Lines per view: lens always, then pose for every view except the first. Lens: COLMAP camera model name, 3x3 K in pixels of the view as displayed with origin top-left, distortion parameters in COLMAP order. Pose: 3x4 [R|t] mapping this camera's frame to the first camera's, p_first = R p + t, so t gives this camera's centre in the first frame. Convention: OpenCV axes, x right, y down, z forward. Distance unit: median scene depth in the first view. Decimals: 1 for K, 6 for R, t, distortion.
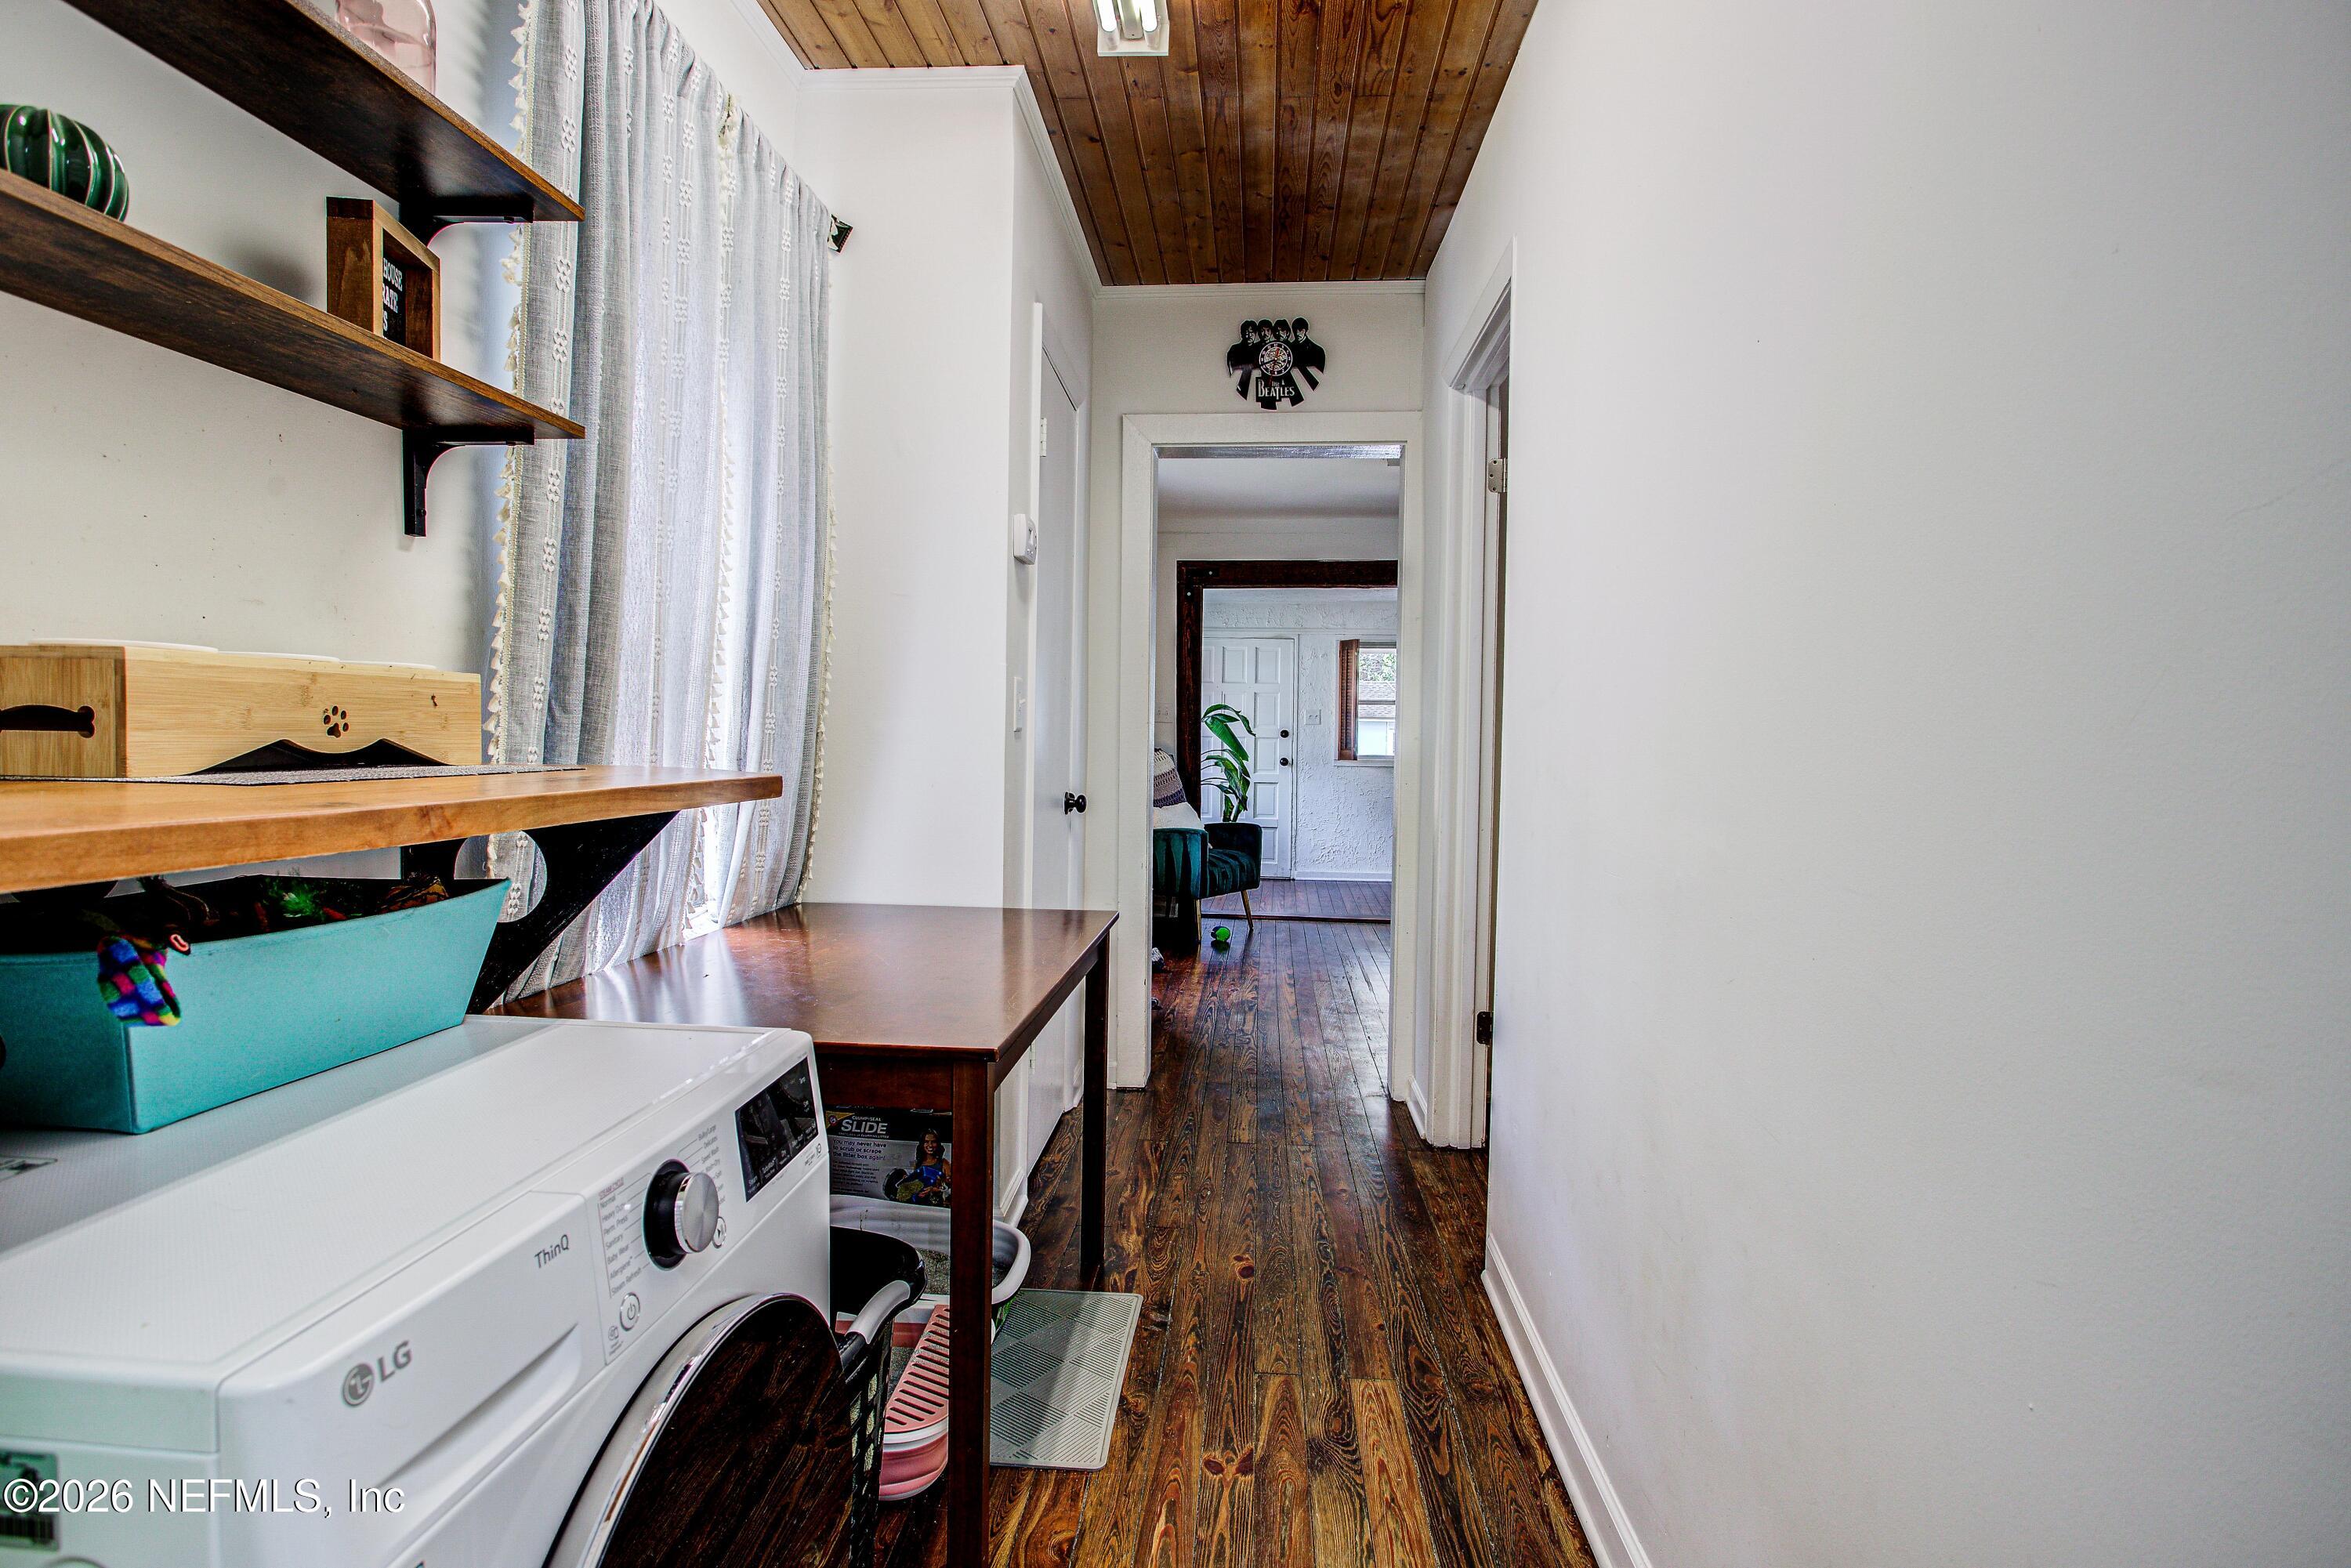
lens RADIAL K [[1195.1, 0, 1159.0], [0, 1195.1, 777.2], [0, 0, 1]] dist [-0.007232, 0.001047]
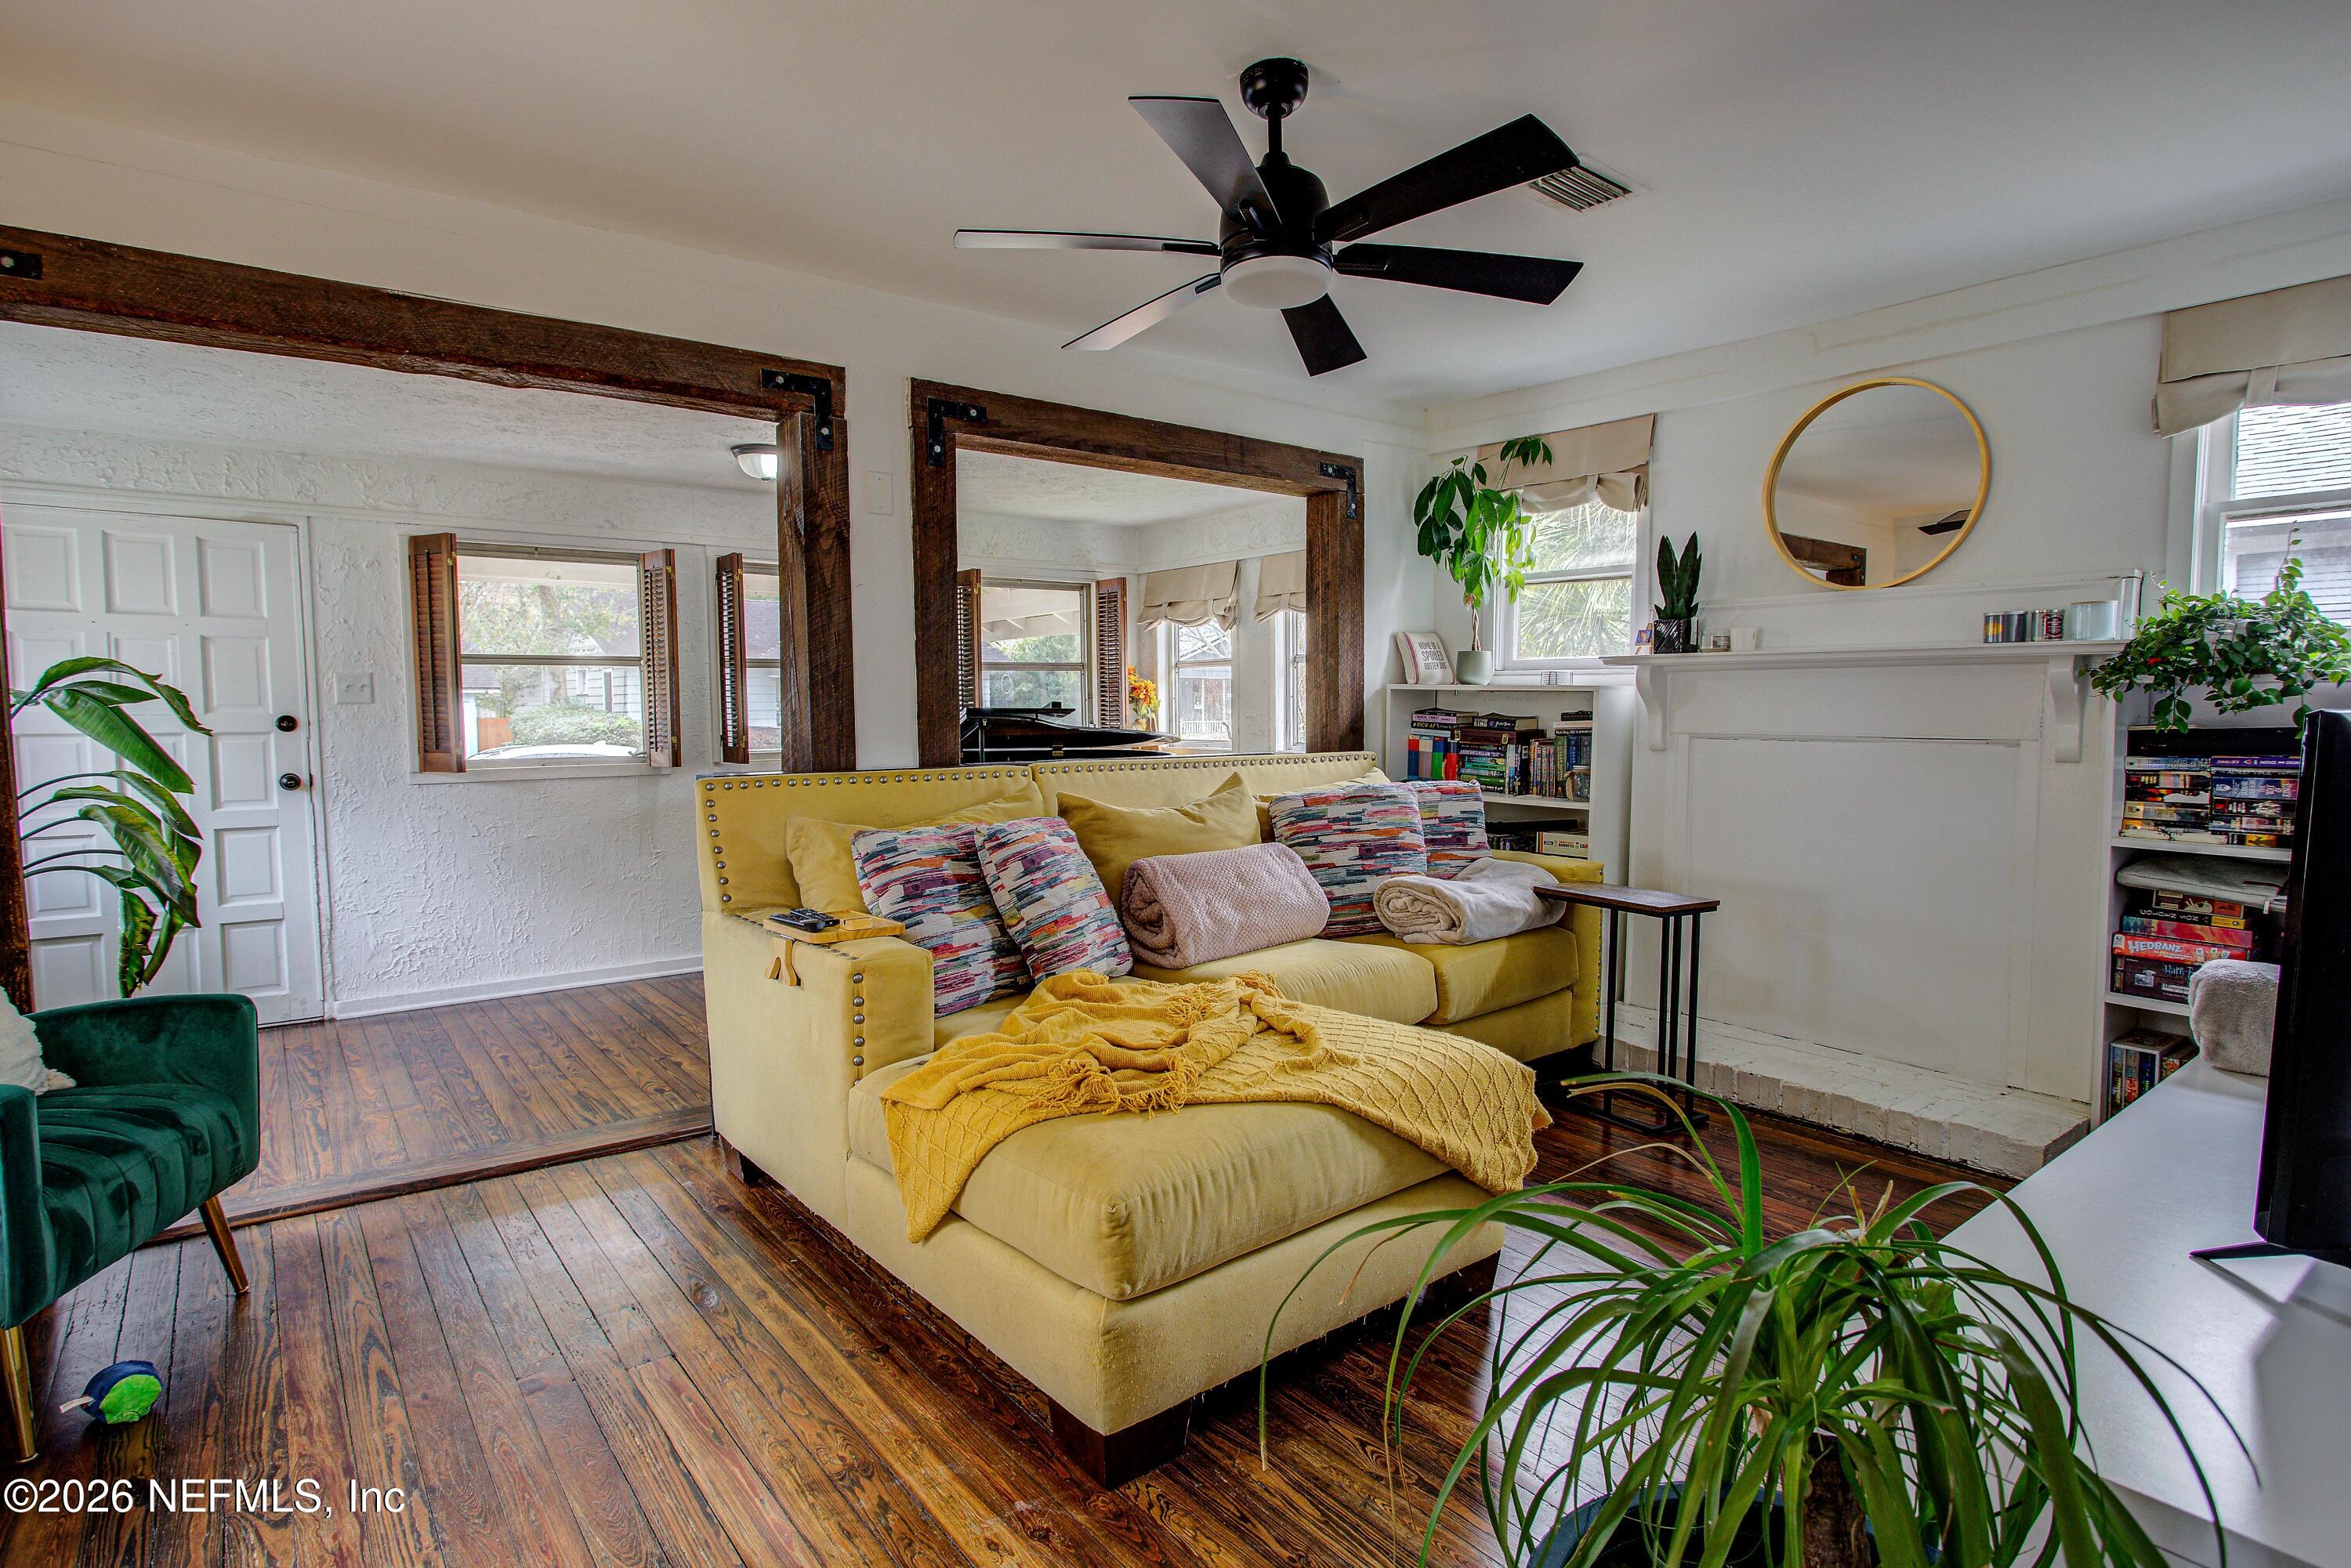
lens RADIAL K [[1195.1, 0, 1159.0], [0, 1195.1, 777.2], [0, 0, 1]] dist [-0.007232, 0.001047]
pose [[0.729815, -0.061151, 0.680905, 0.037810], [0.043255, 0.998126, 0.043278, -0.022762], [-0.682275, -0.002132, 0.731092, 0.459312]]
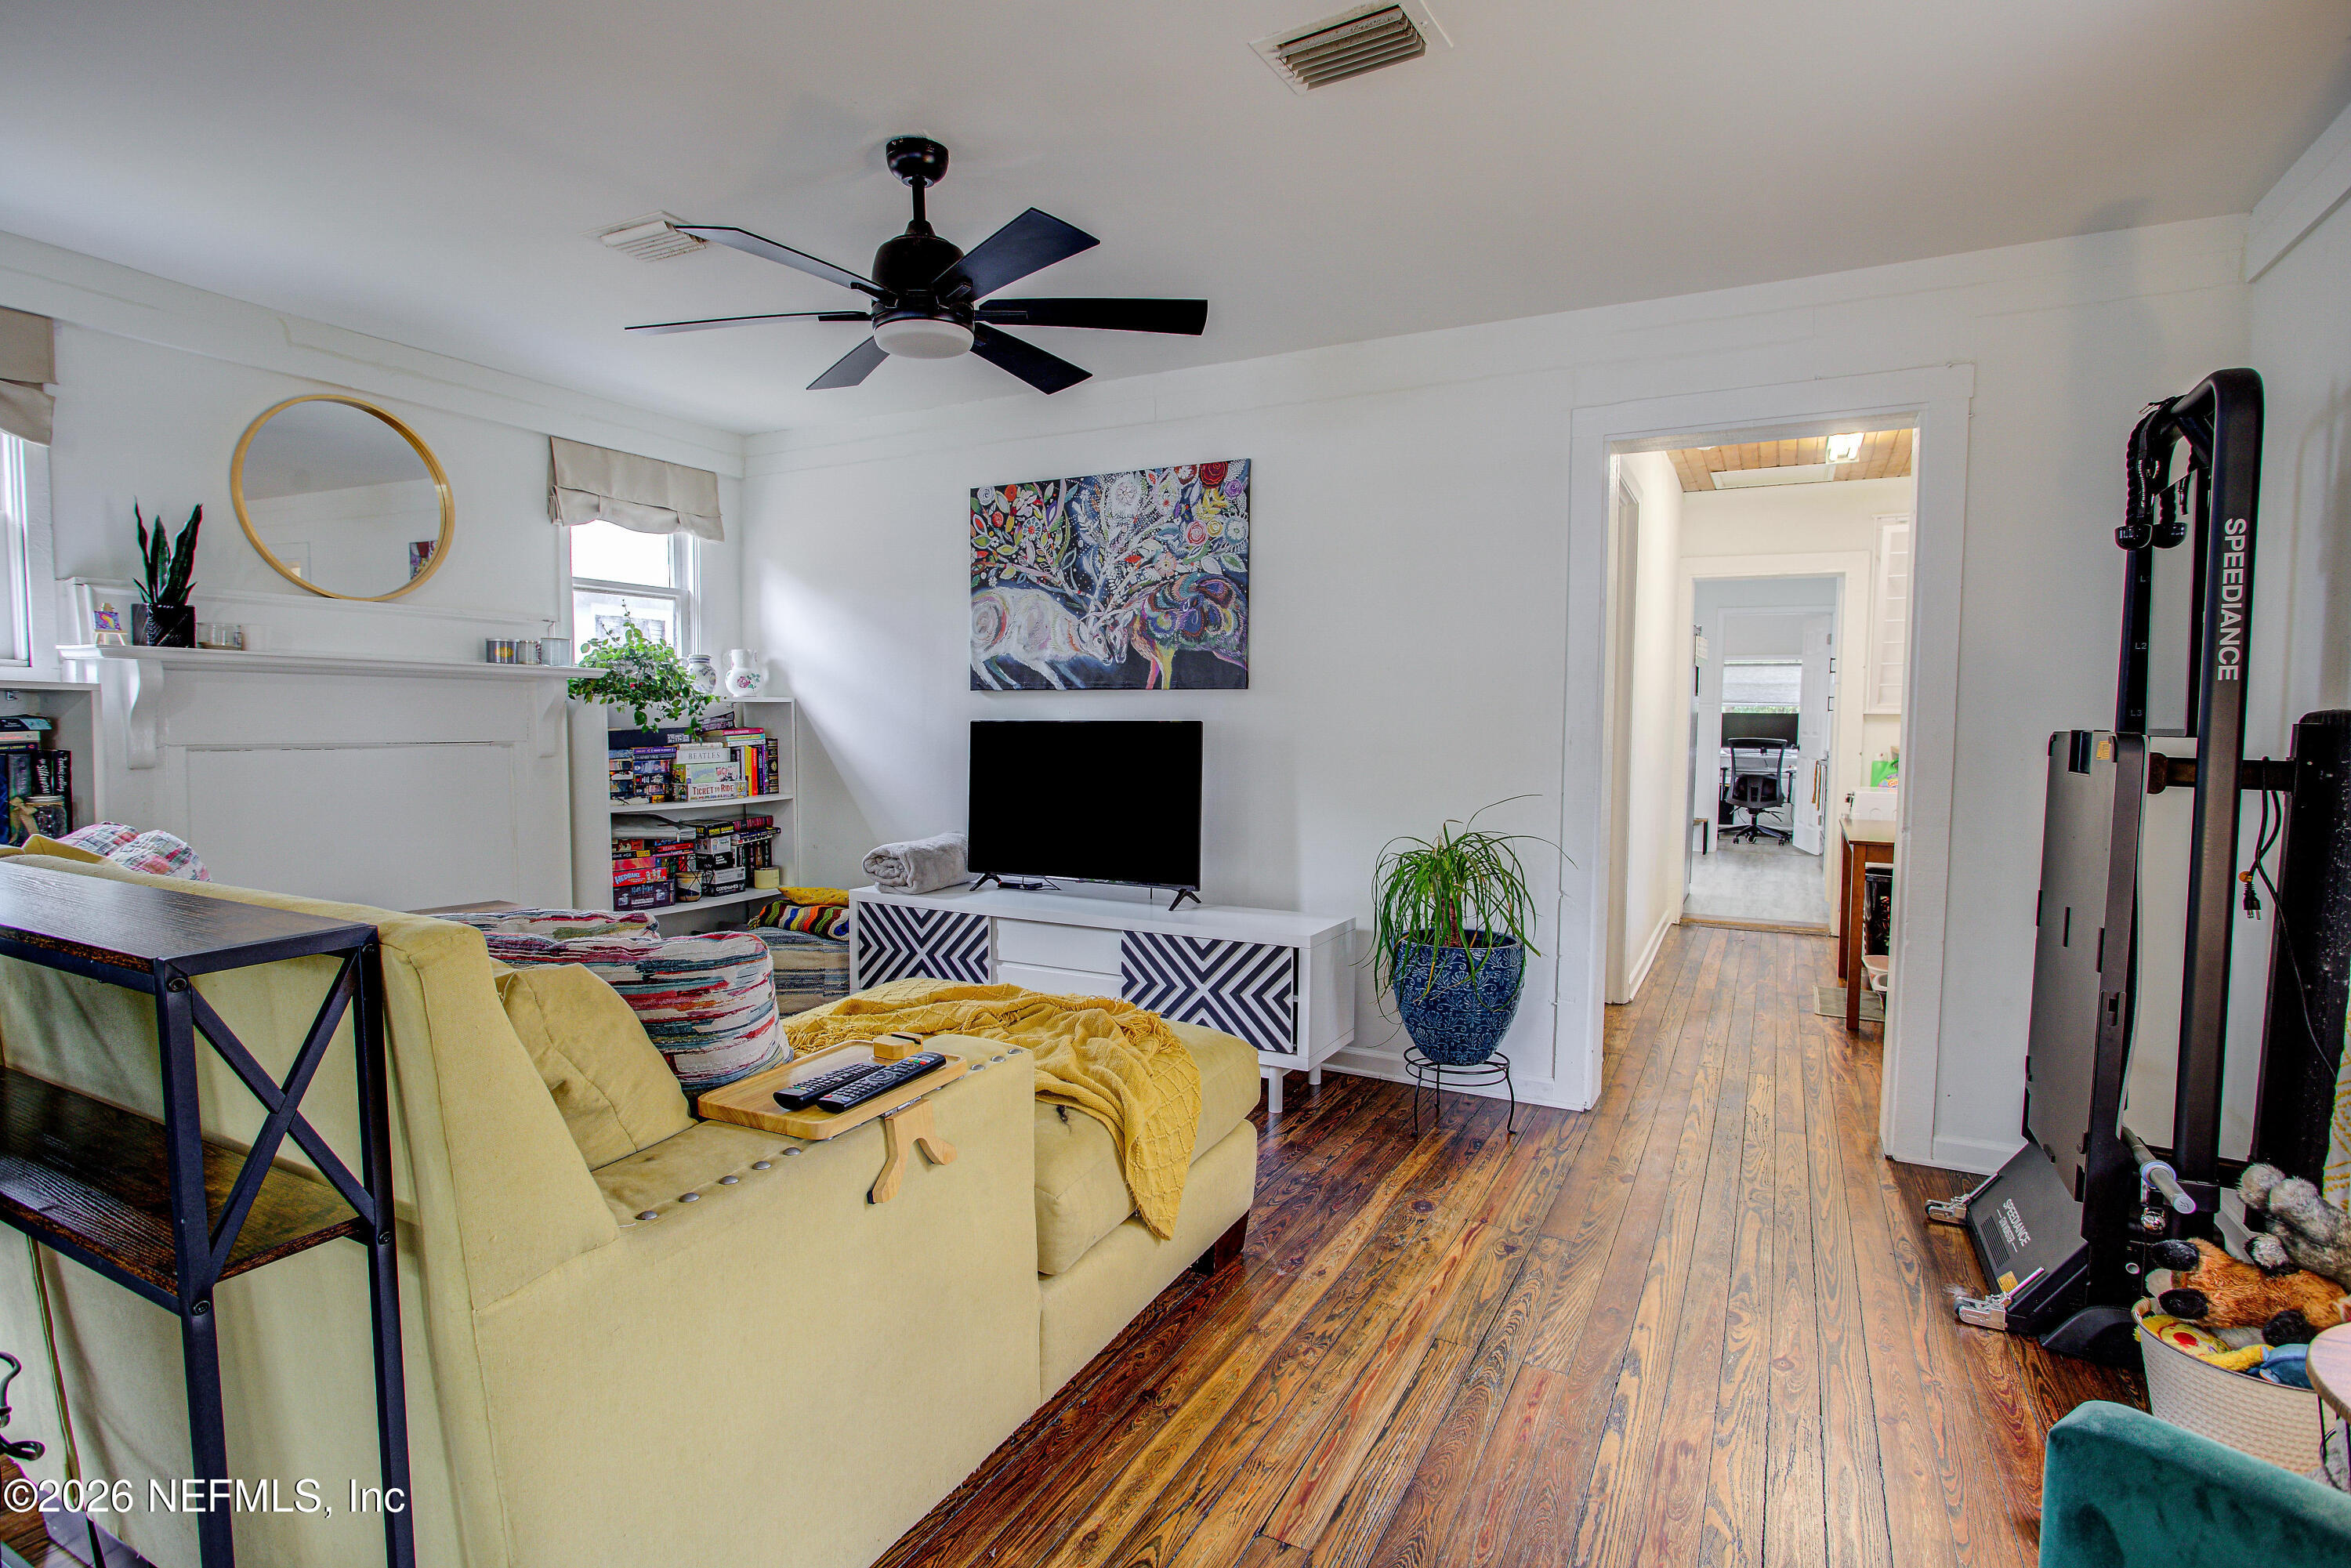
lens RADIAL K [[1195.1, 0, 1159.0], [0, 1195.1, 777.2], [0, 0, 1]] dist [-0.007232, 0.001047]
pose [[-0.920599, -0.045771, 0.387817, 0.069050], [-0.009924, 0.995529, 0.093937, -0.038999], [-0.390382, 0.082630, -0.916937, 0.873283]]
